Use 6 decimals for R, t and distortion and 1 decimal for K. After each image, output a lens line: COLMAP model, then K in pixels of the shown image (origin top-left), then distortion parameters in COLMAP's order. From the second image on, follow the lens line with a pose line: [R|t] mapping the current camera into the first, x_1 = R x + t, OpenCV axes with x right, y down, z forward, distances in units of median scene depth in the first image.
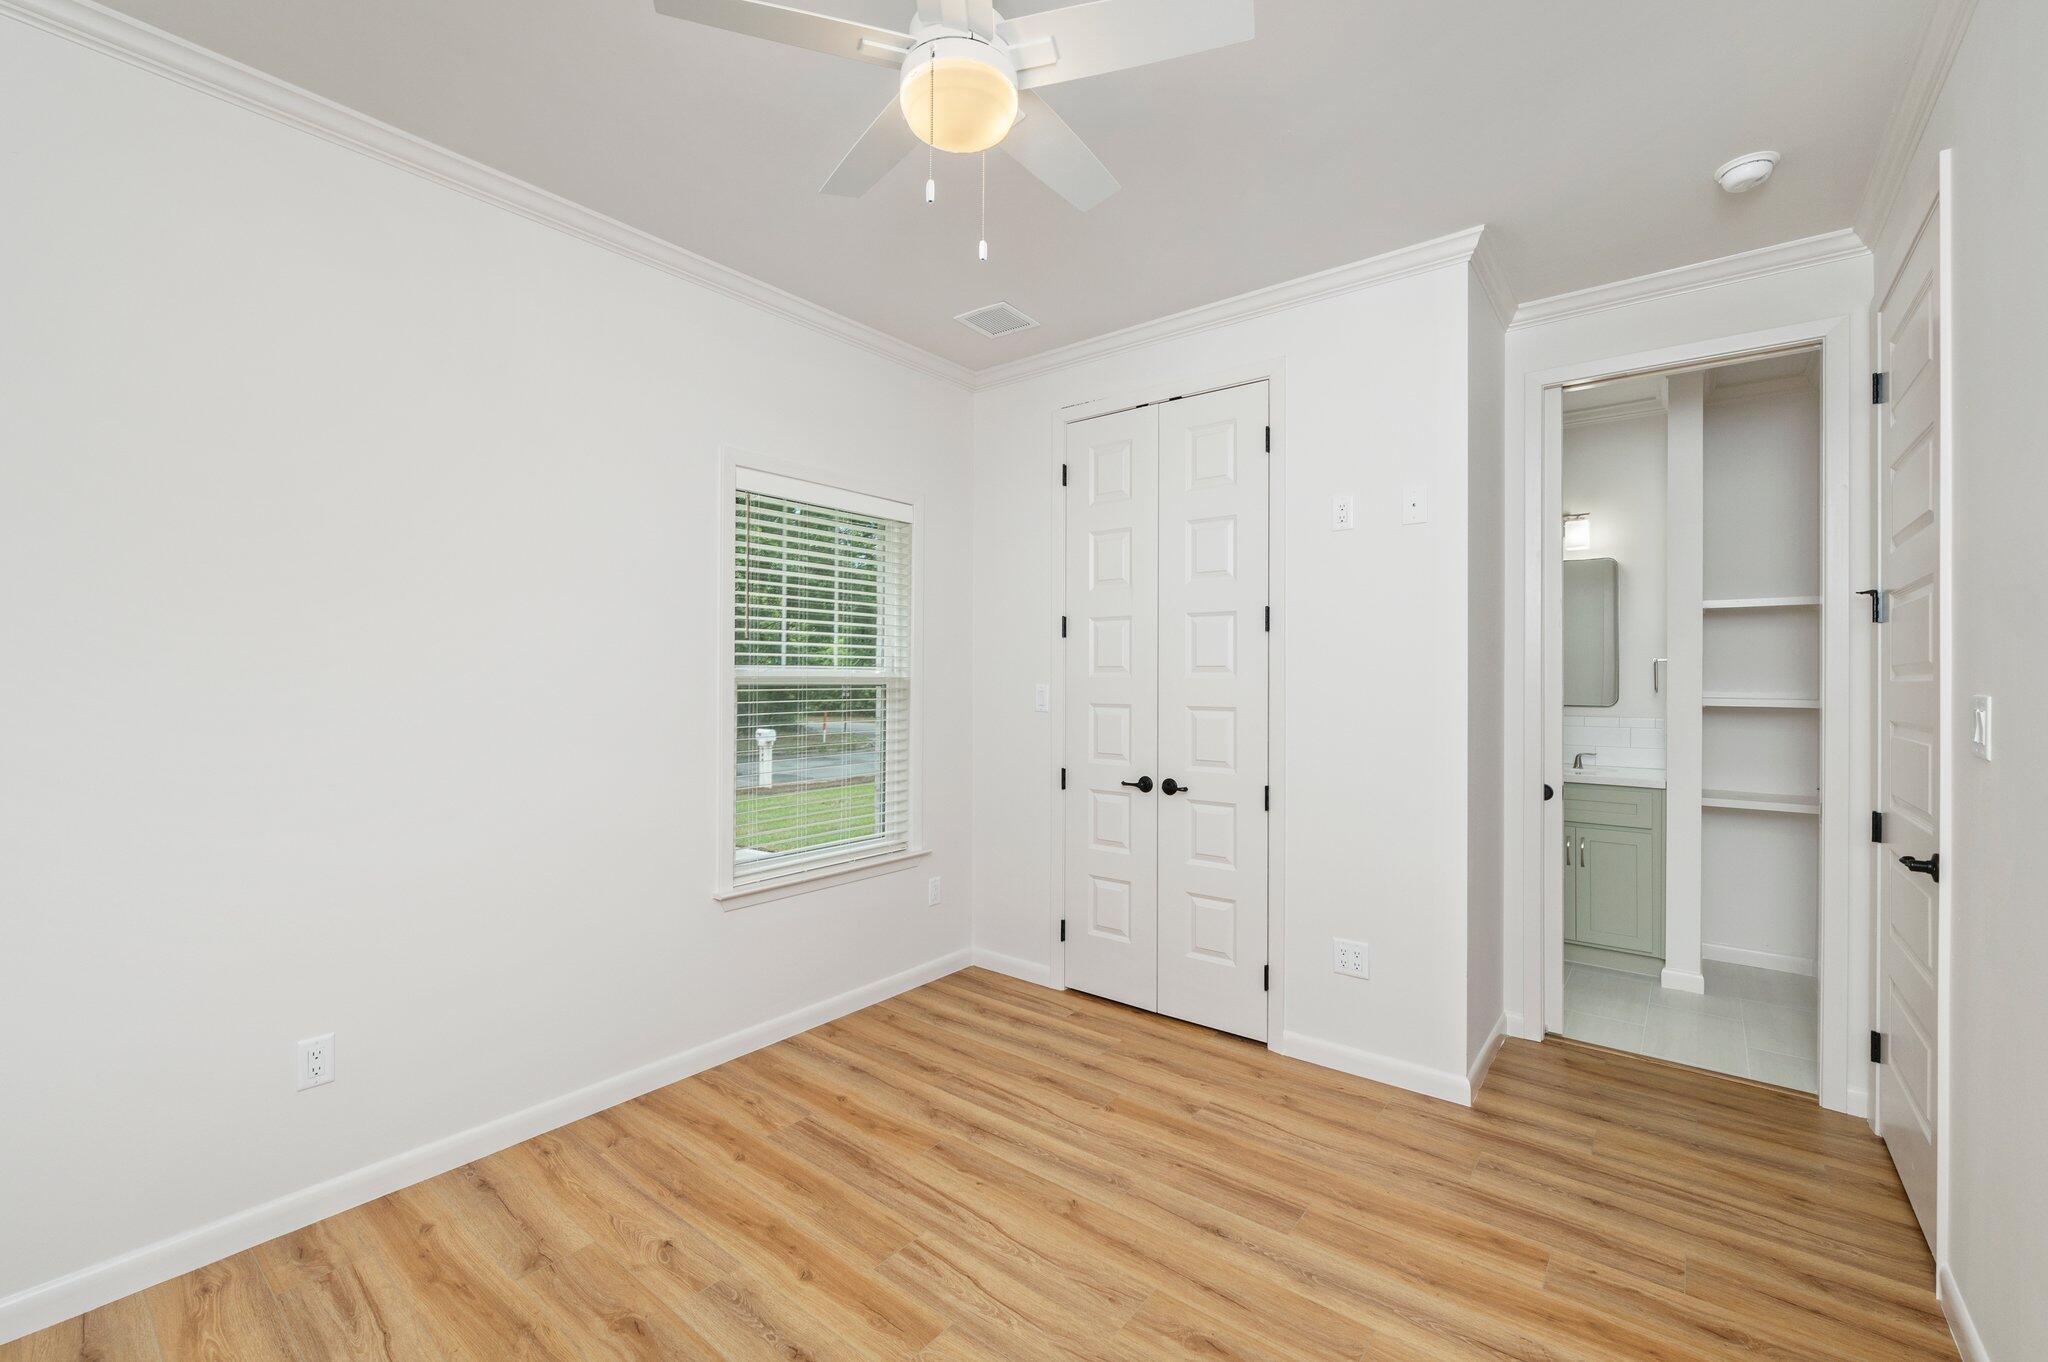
lens RADIAL K [[816.1, 0, 1034.6], [0, 816.1, 684.0], [0, 0, 1]] dist [-0.008070, 0.000548]
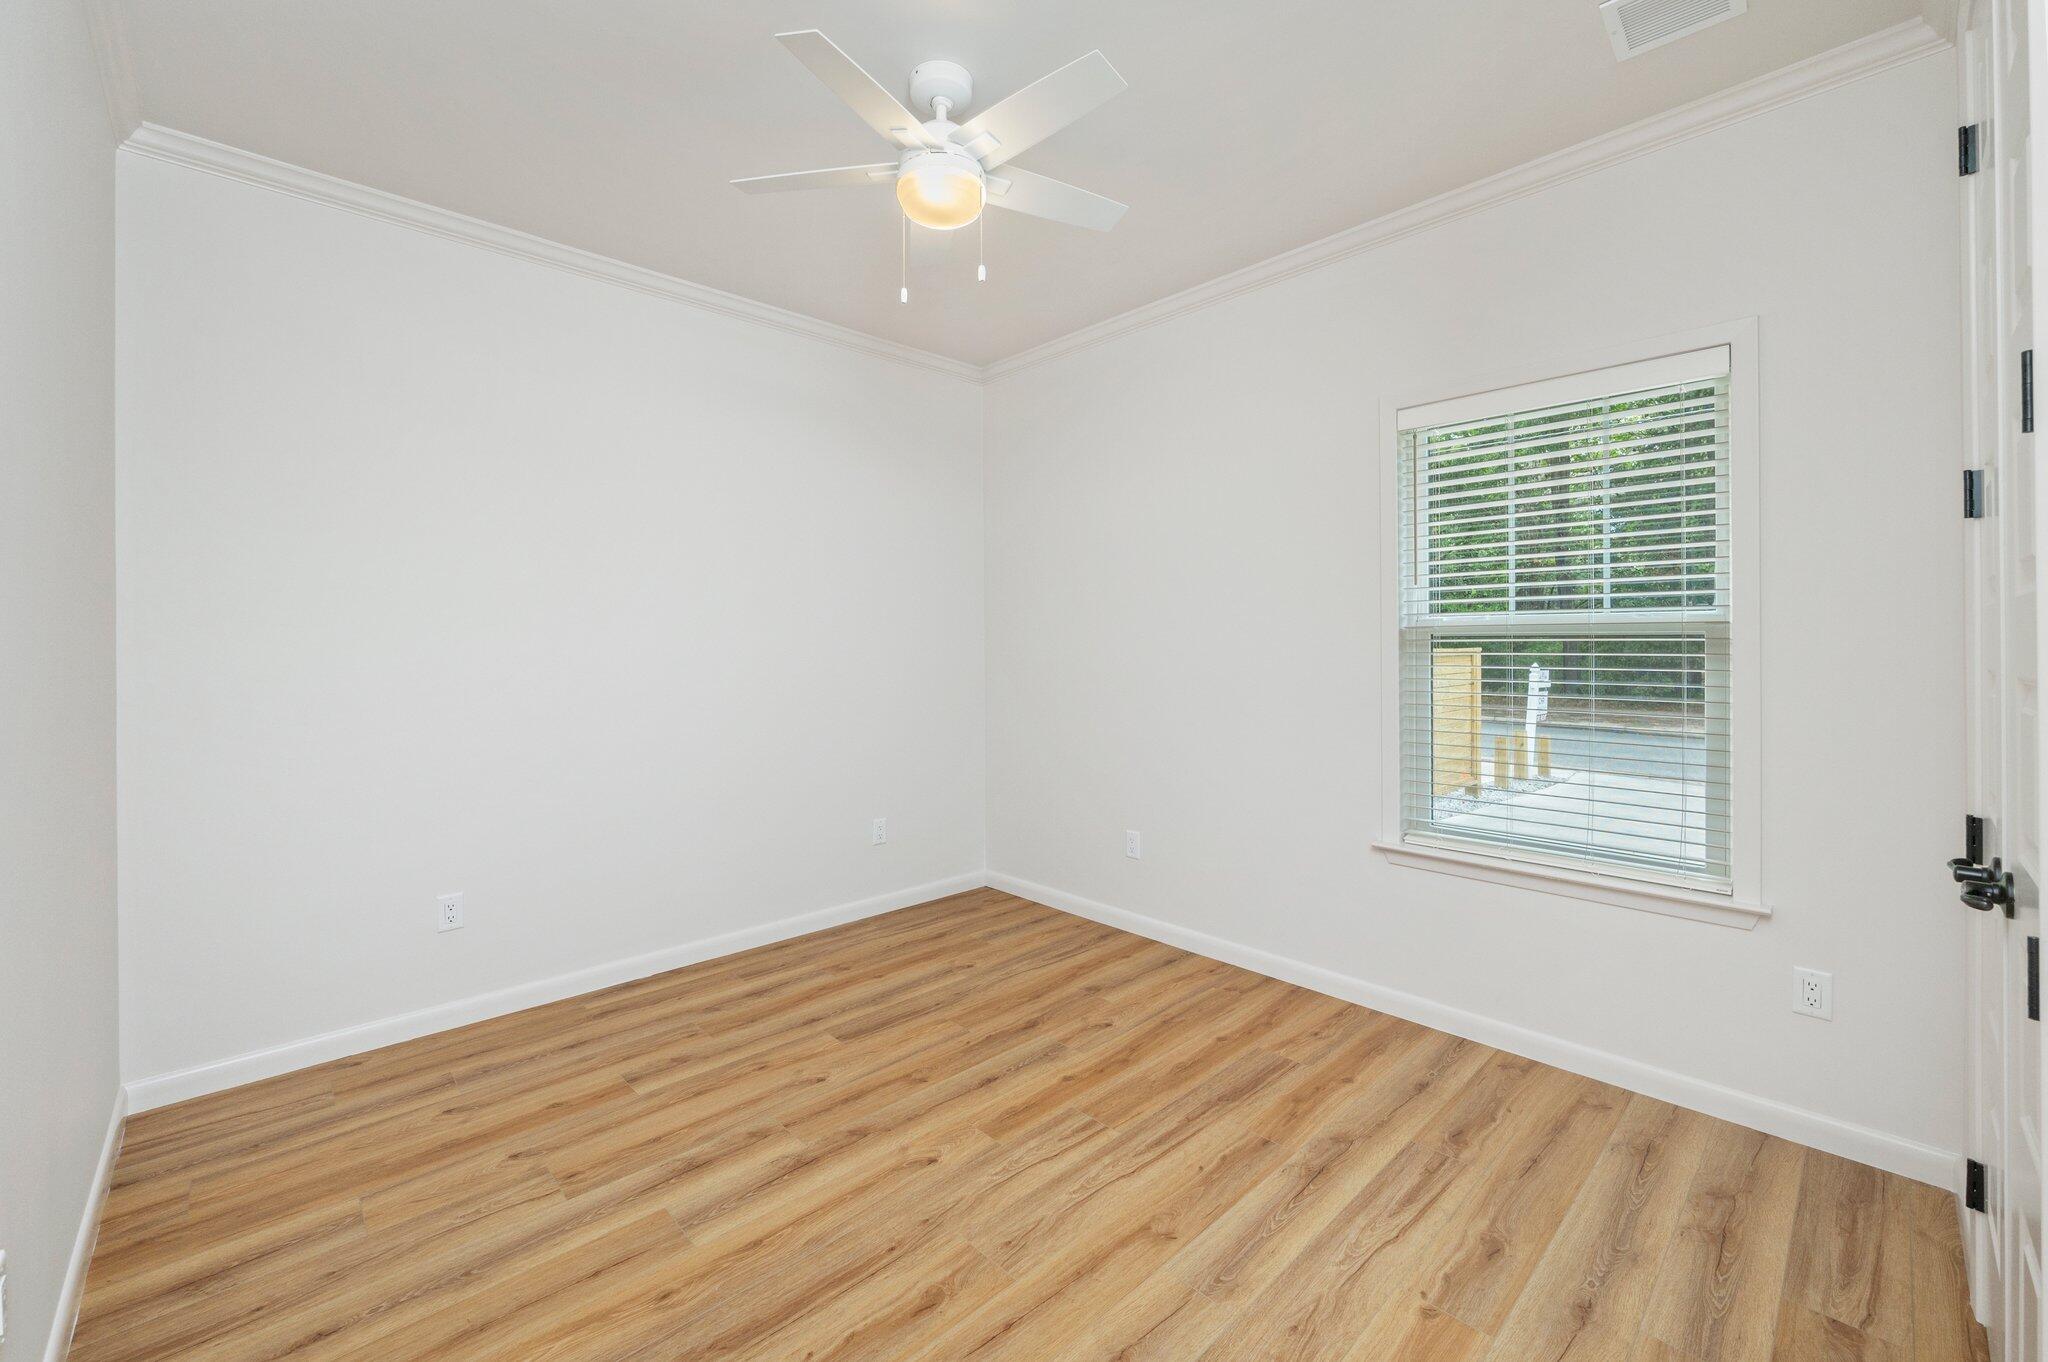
lens RADIAL K [[816.1, 0, 1059.8], [0, 816.1, 641.3], [0, 0, 1]] dist [-0.008070, 0.000548]
pose [[-0.092320, -0.007351, -0.995702, 0.800240], [-0.004680, 0.999965, -0.006949, 0.023204], [0.995718, 0.004018, -0.092351, 0.852262]]
